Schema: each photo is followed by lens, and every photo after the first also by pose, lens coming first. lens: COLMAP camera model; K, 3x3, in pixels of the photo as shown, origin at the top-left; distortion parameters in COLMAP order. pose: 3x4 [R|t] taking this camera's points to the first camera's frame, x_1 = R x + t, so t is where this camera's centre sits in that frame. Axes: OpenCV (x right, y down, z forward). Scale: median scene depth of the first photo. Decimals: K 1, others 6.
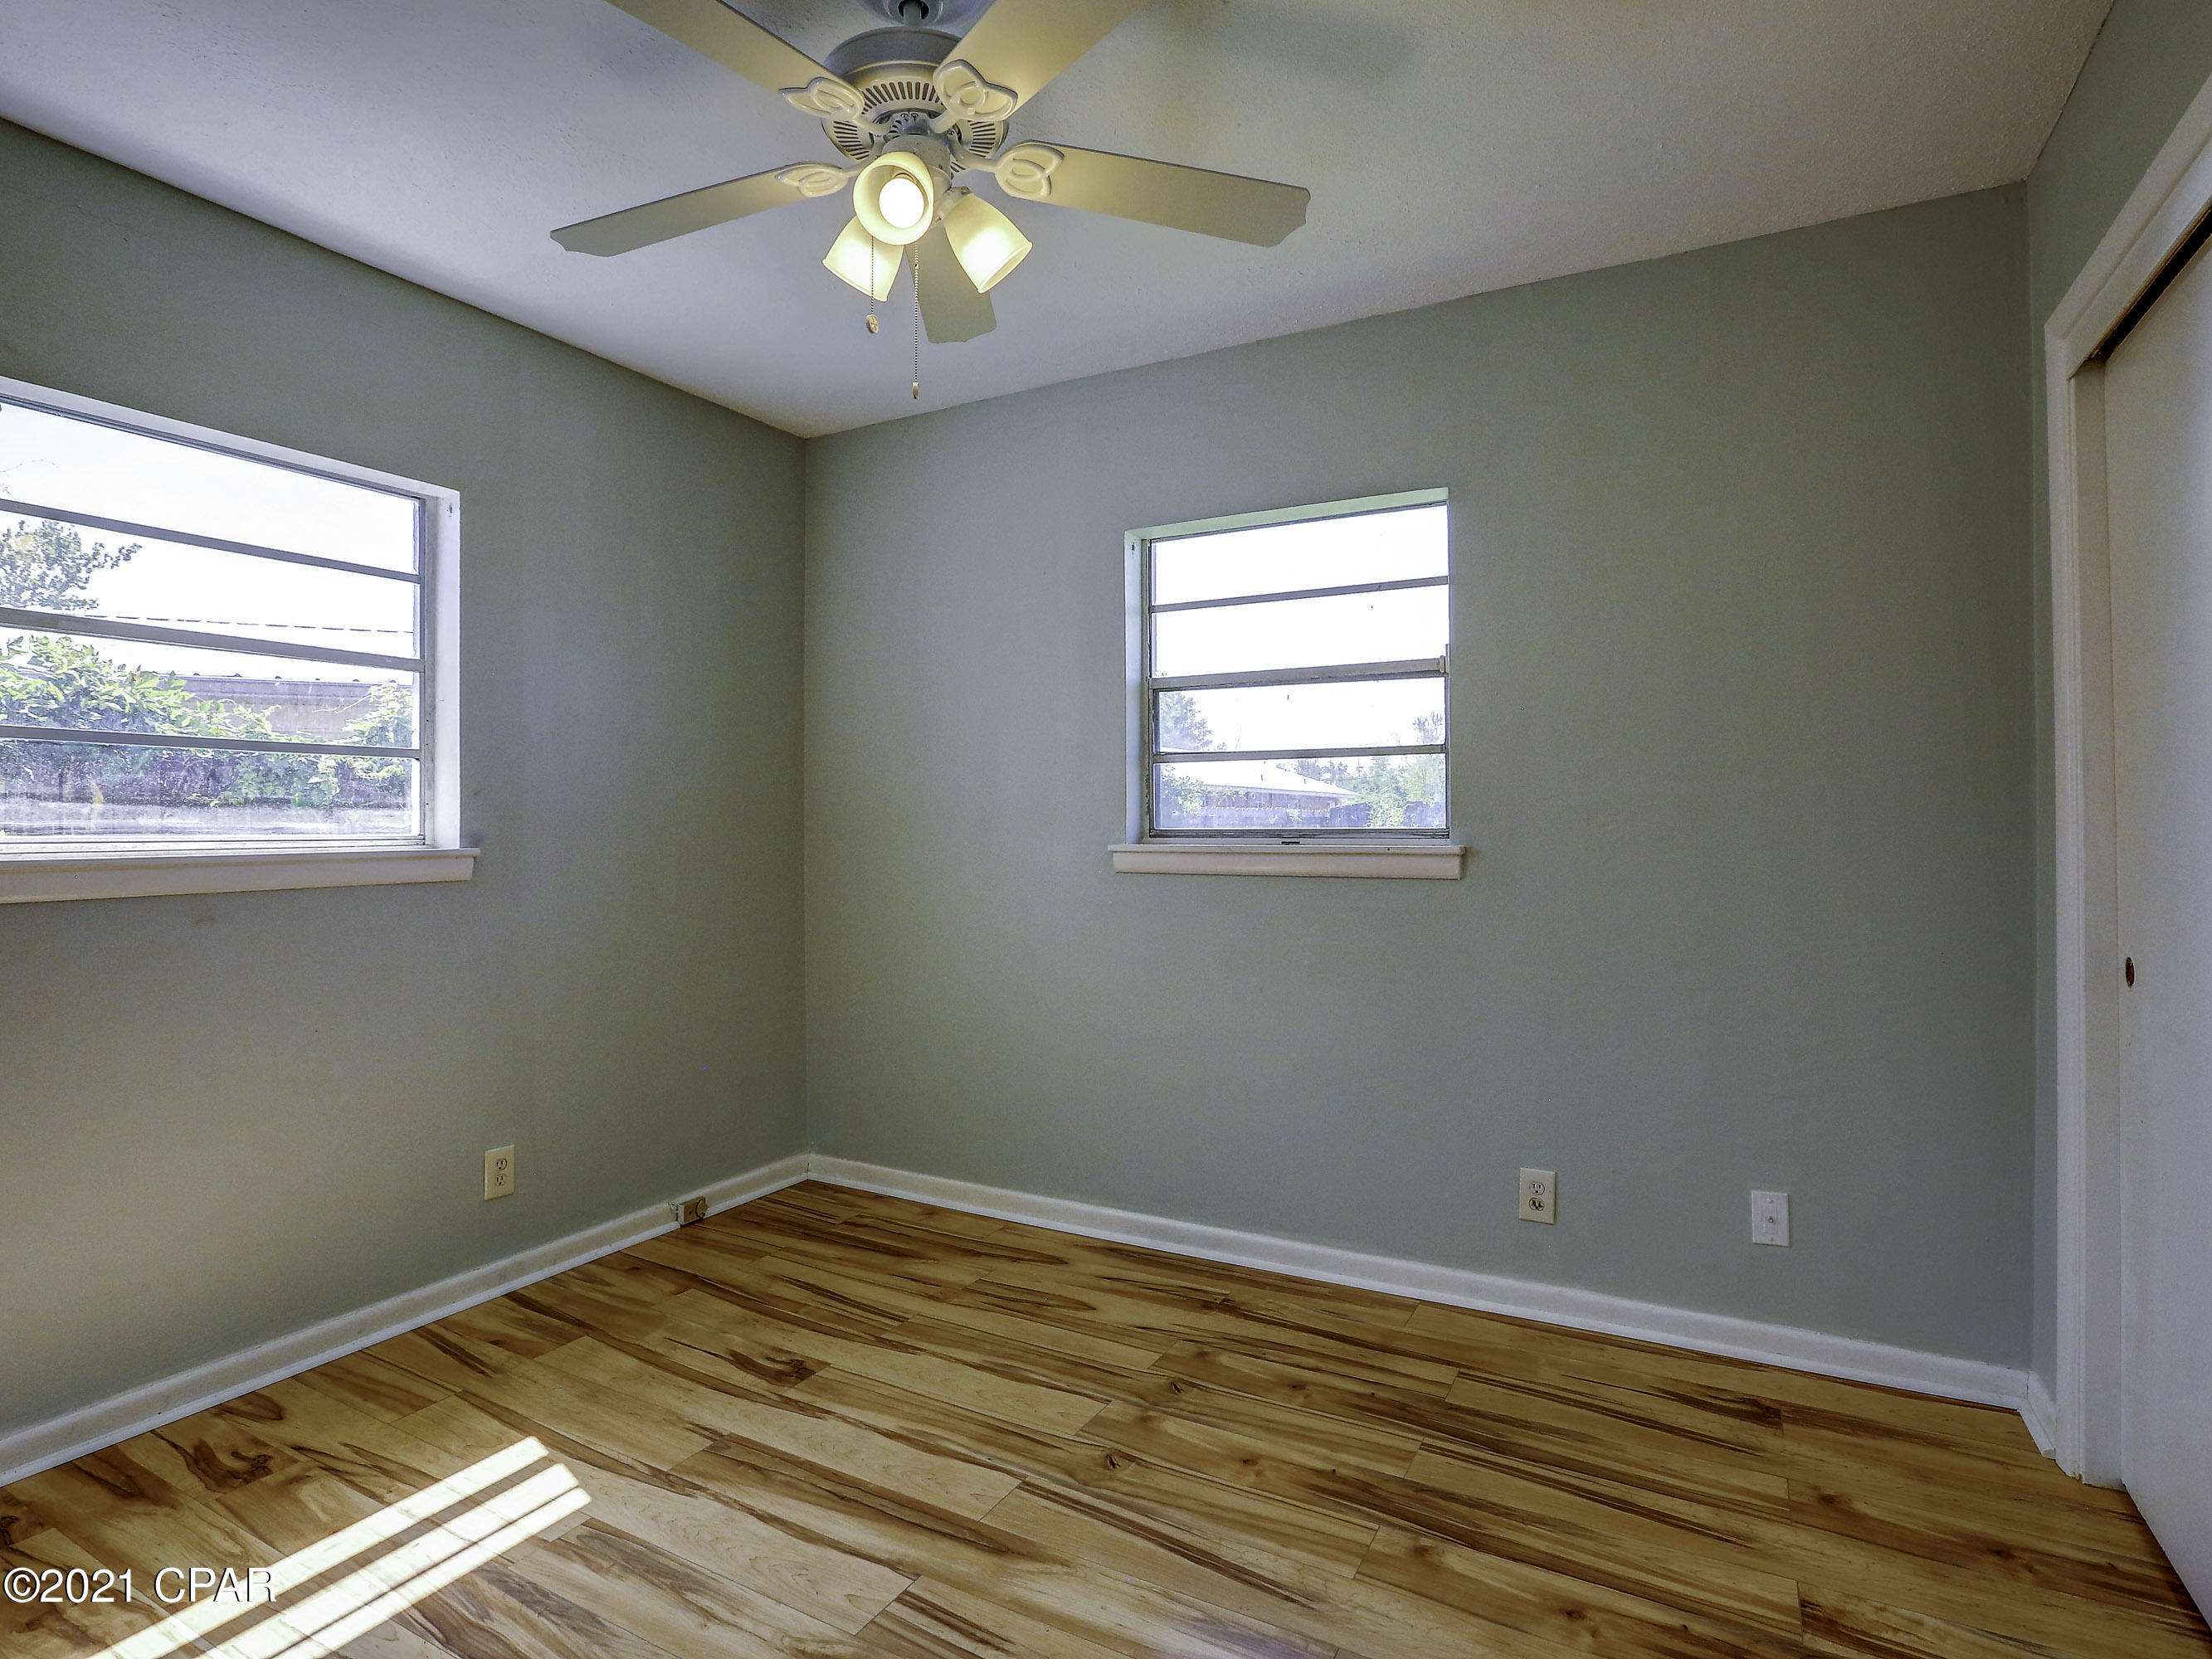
lens RADIAL K [[1131.7, 0, 1108.9], [0, 1131.7, 825.9], [0, 0, 1]] dist [-0.054114, 0.020404]
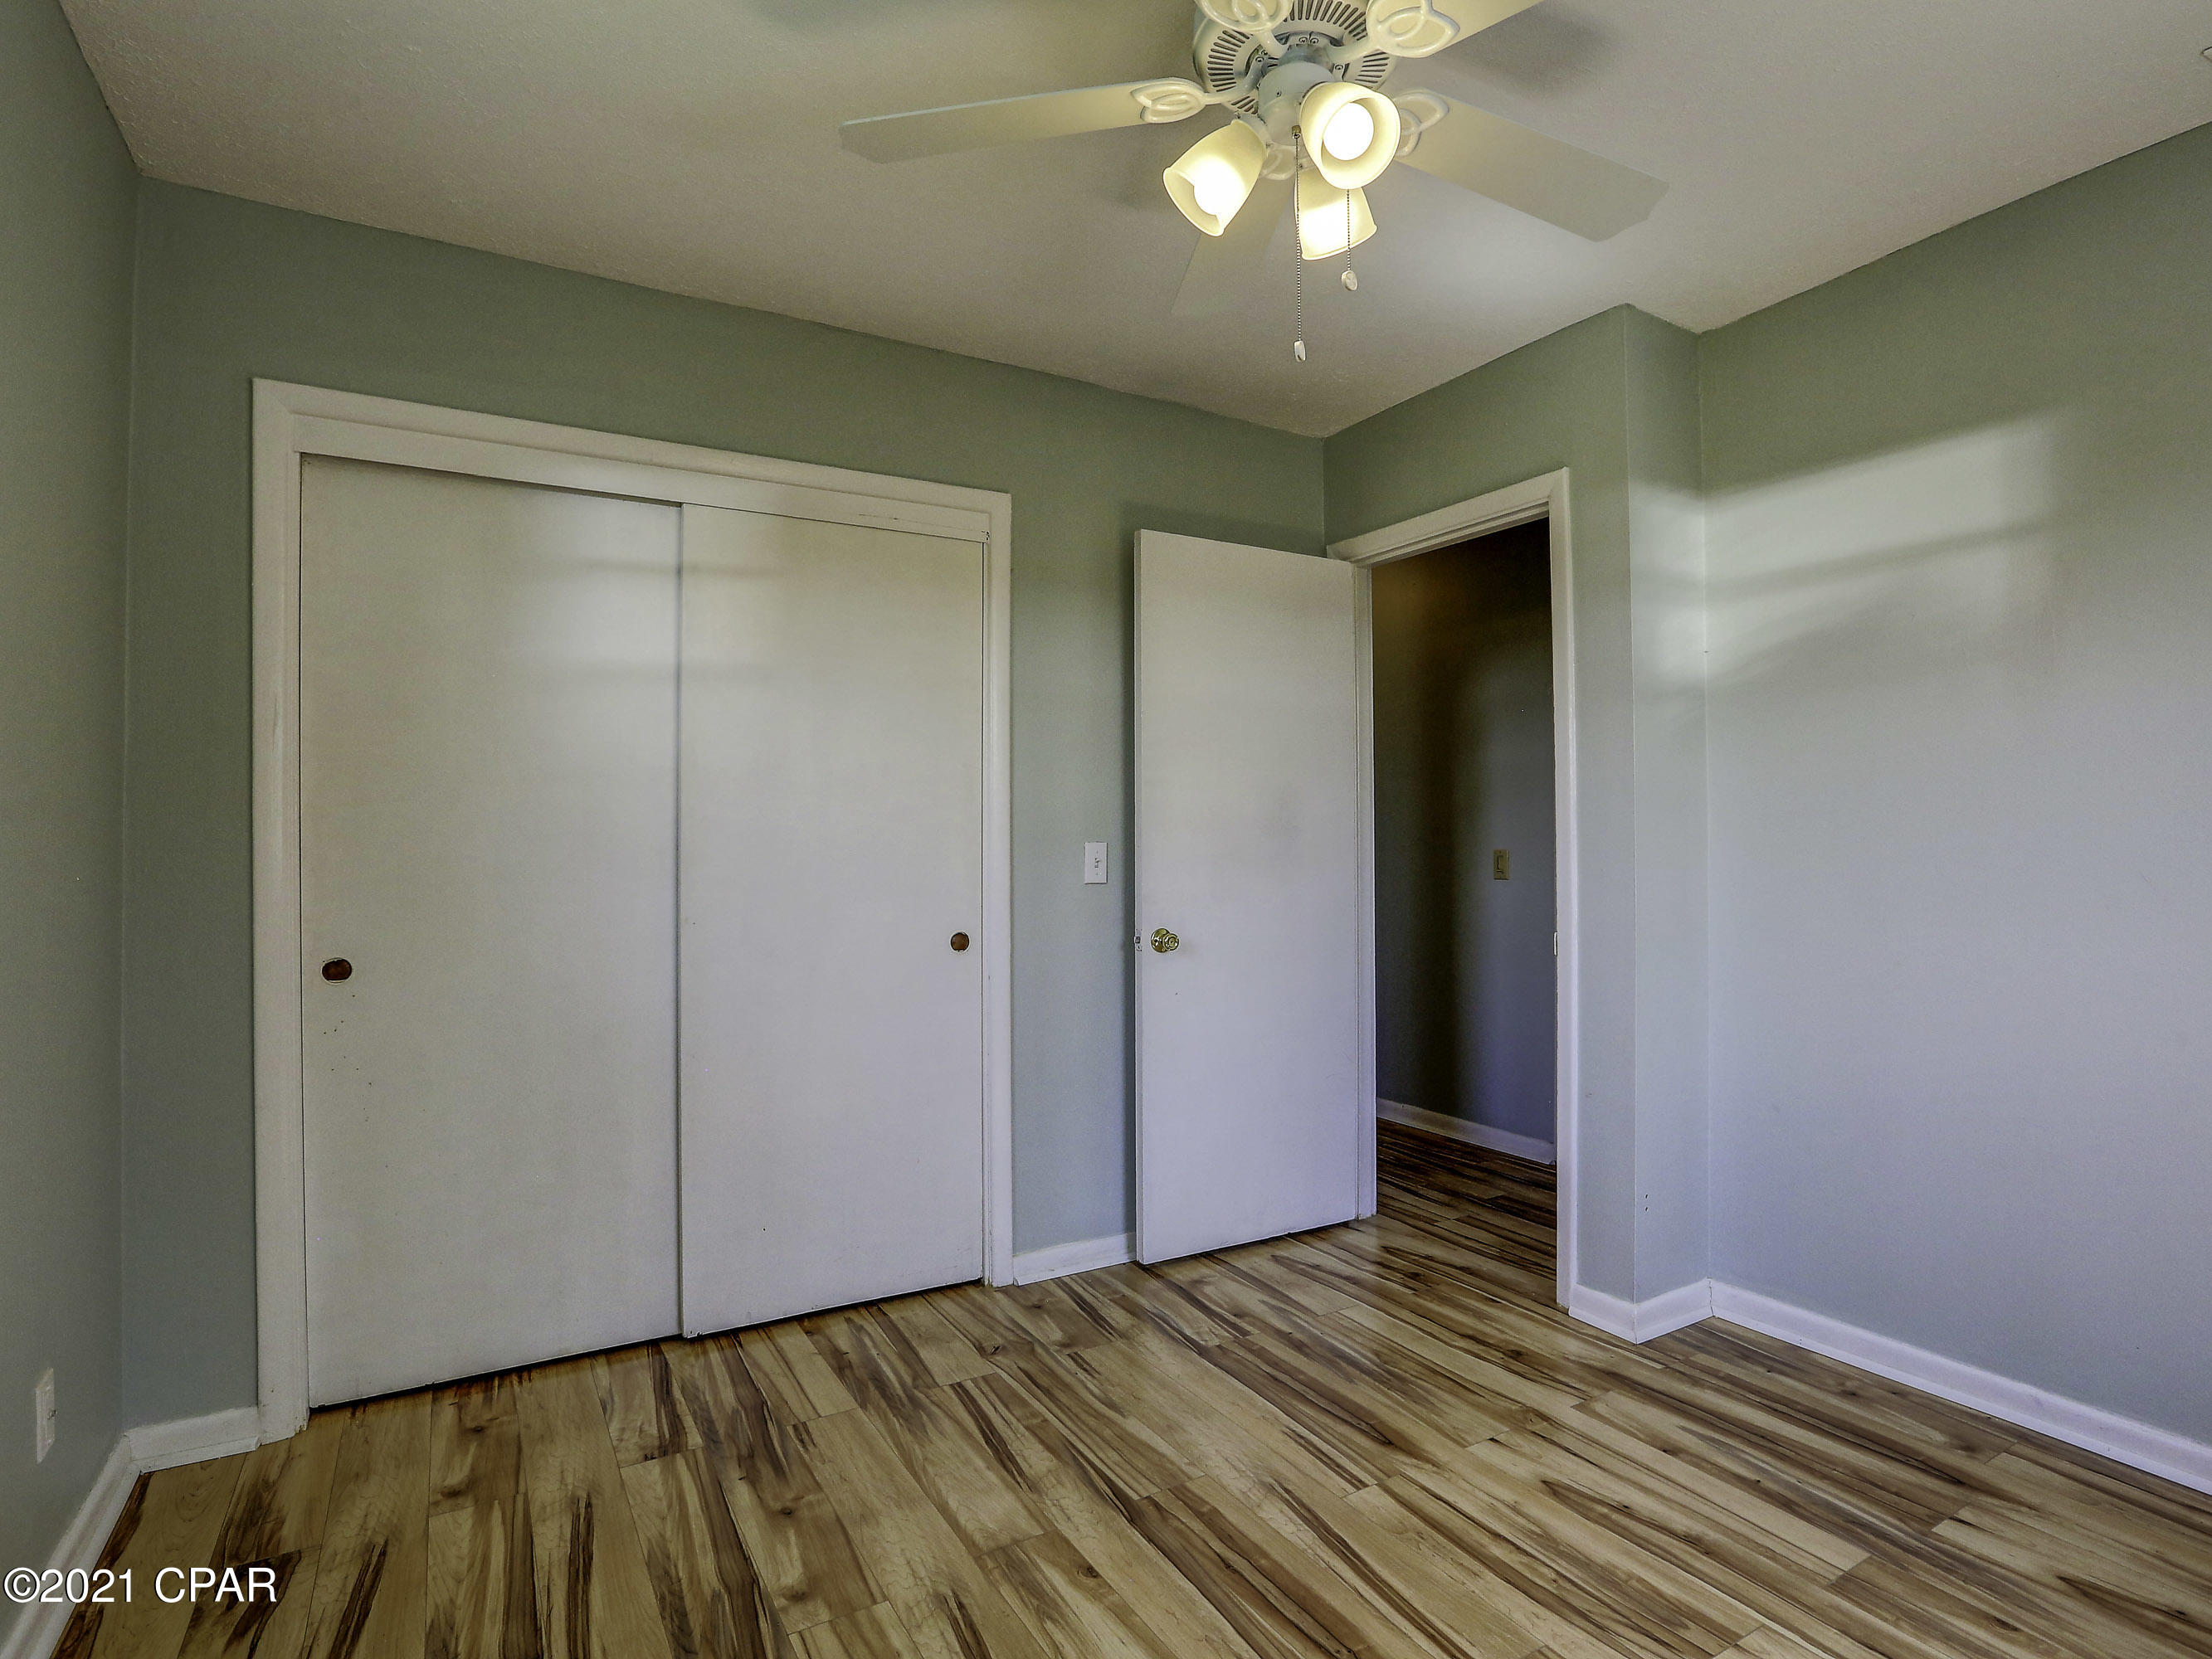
lens RADIAL K [[1131.7, 0, 1108.9], [0, 1131.7, 825.9], [0, 0, 1]] dist [-0.054114, 0.020404]
pose [[-0.861084, 0.013084, 0.508294, -0.459067], [0.003163, 0.999787, -0.020378, -0.000632], [-0.508453, -0.015939, -0.860942, 1.727274]]
